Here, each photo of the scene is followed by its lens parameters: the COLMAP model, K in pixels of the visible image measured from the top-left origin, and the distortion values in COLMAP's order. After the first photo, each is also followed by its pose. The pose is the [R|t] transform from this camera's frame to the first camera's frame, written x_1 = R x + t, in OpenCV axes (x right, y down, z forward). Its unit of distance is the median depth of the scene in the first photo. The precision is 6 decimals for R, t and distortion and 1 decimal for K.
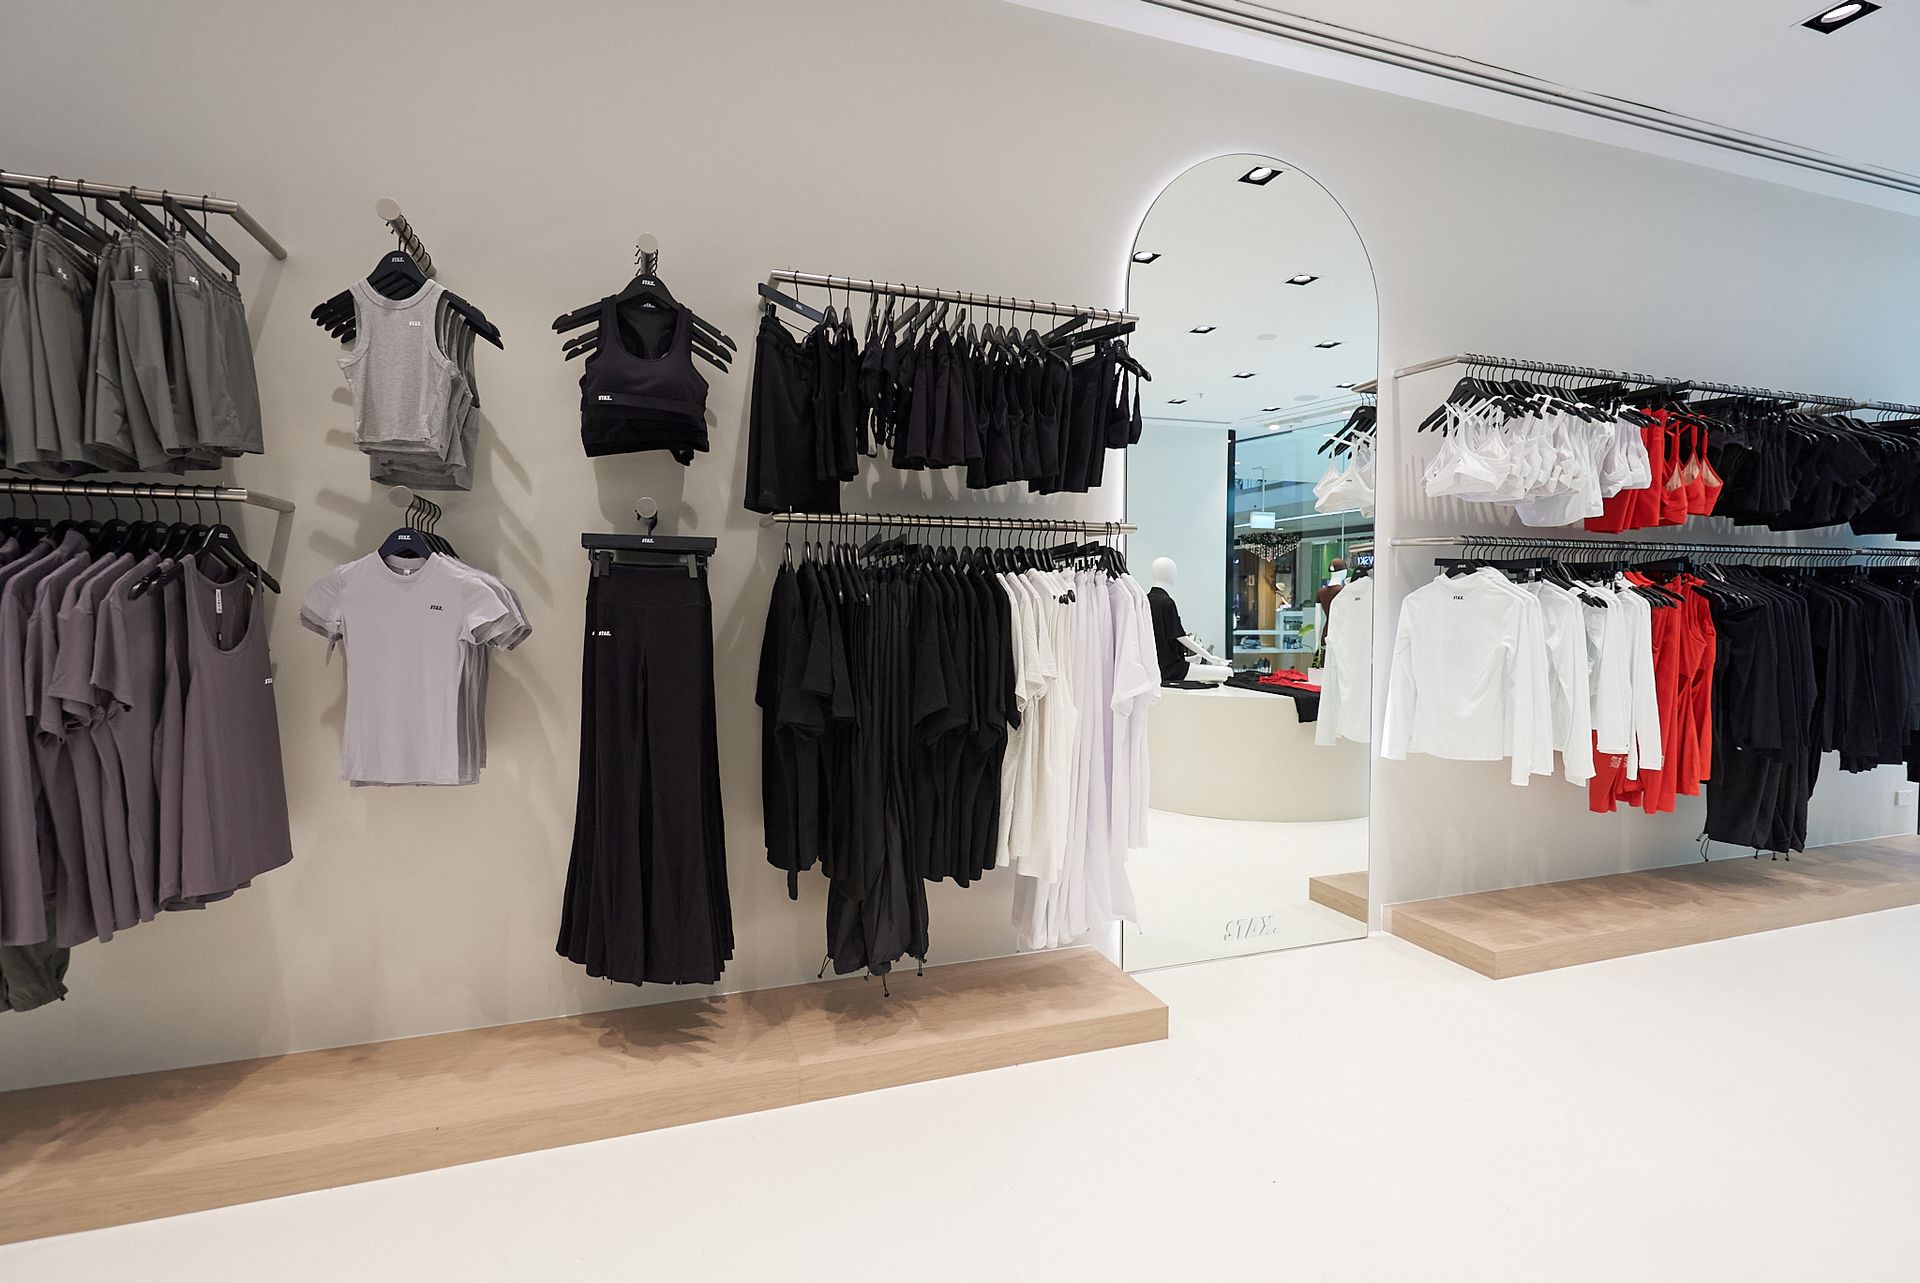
lens RADIAL K [[887.2, 0, 928.8], [0, 887.2, 638.3], [0, 0, 1]] dist [-0.001850, -0.000485]
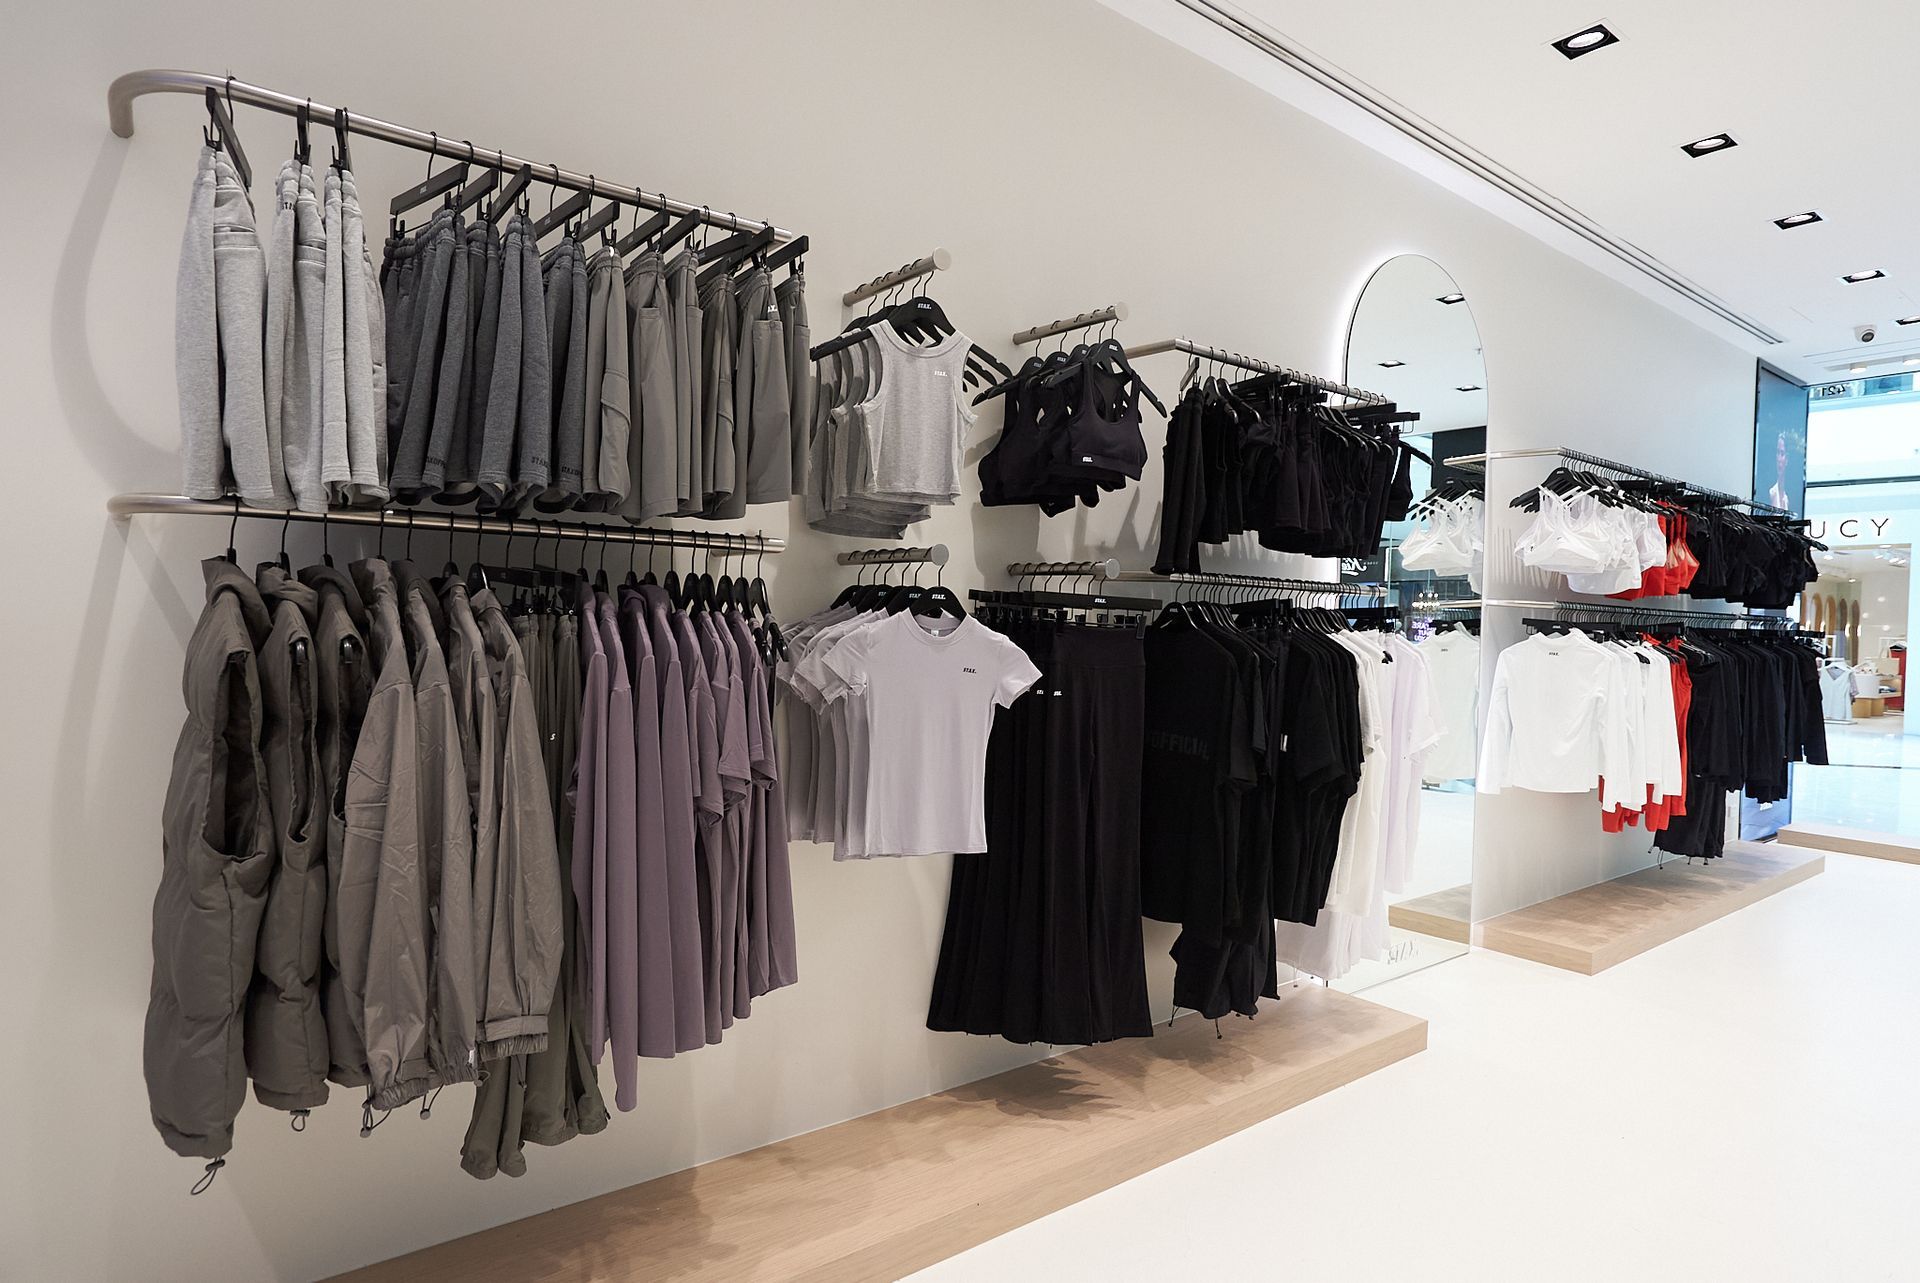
lens RADIAL K [[1109.4, 0, 961.8], [0, 1109.4, 610.8], [0, 0, 1]] dist [-0.032989, 0.000526]
pose [[0.936826, 0.032957, 0.348240, -0.775309], [-0.024339, 0.999280, -0.029093, -0.048989], [-0.348948, 0.018779, 0.936954, -0.106775]]
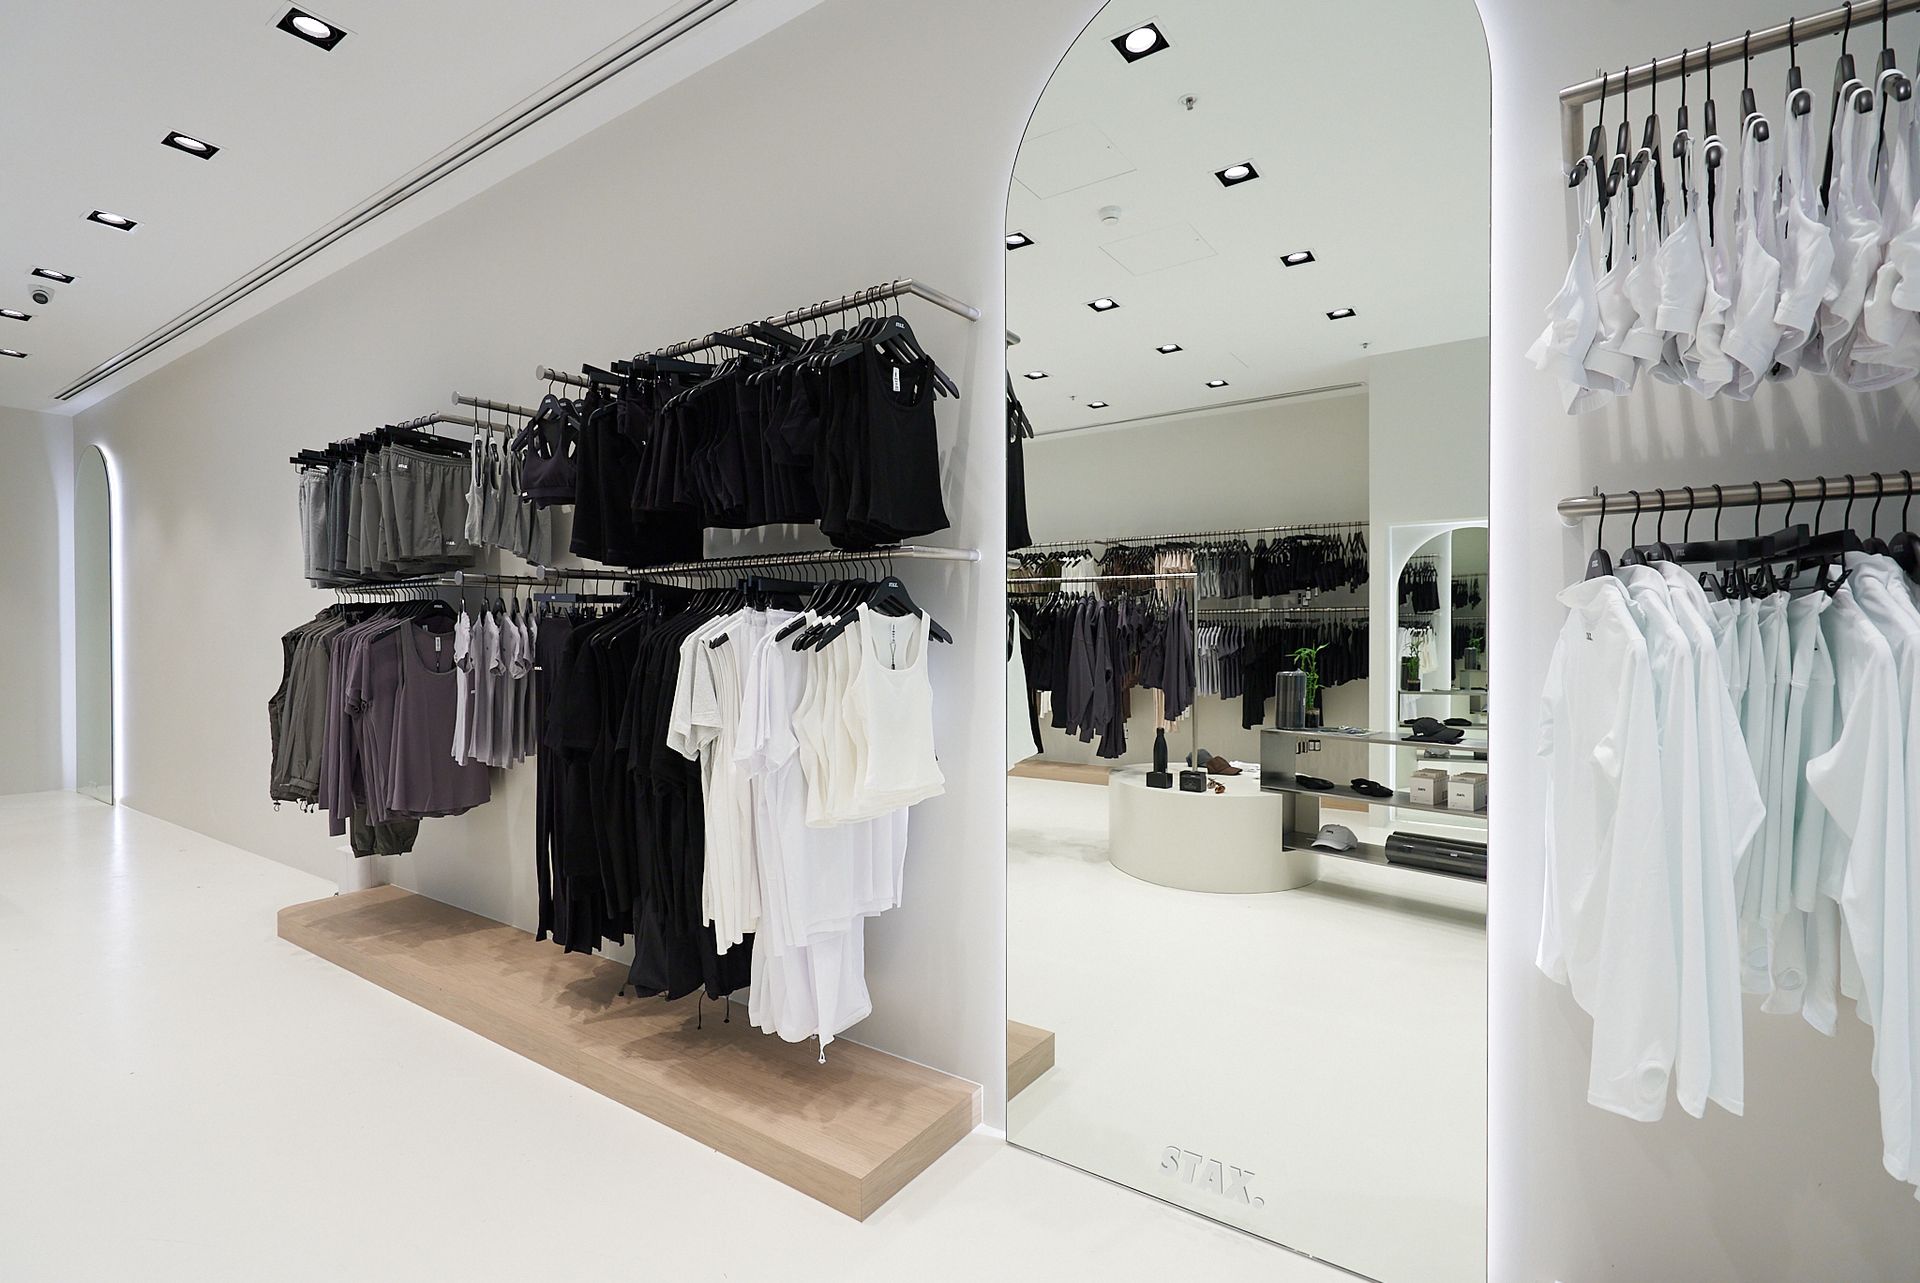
lens RADIAL K [[902.3, 0, 972.0], [0, 902.3, 636.9], [0, 0, 1]] dist [-0.001812, -0.000191]
pose [[0.599206, 0.001636, -0.800593, 0.945472], [-0.022704, 0.999630, -0.014951, -0.038733], [0.800273, 0.027136, 0.599022, 0.601994]]
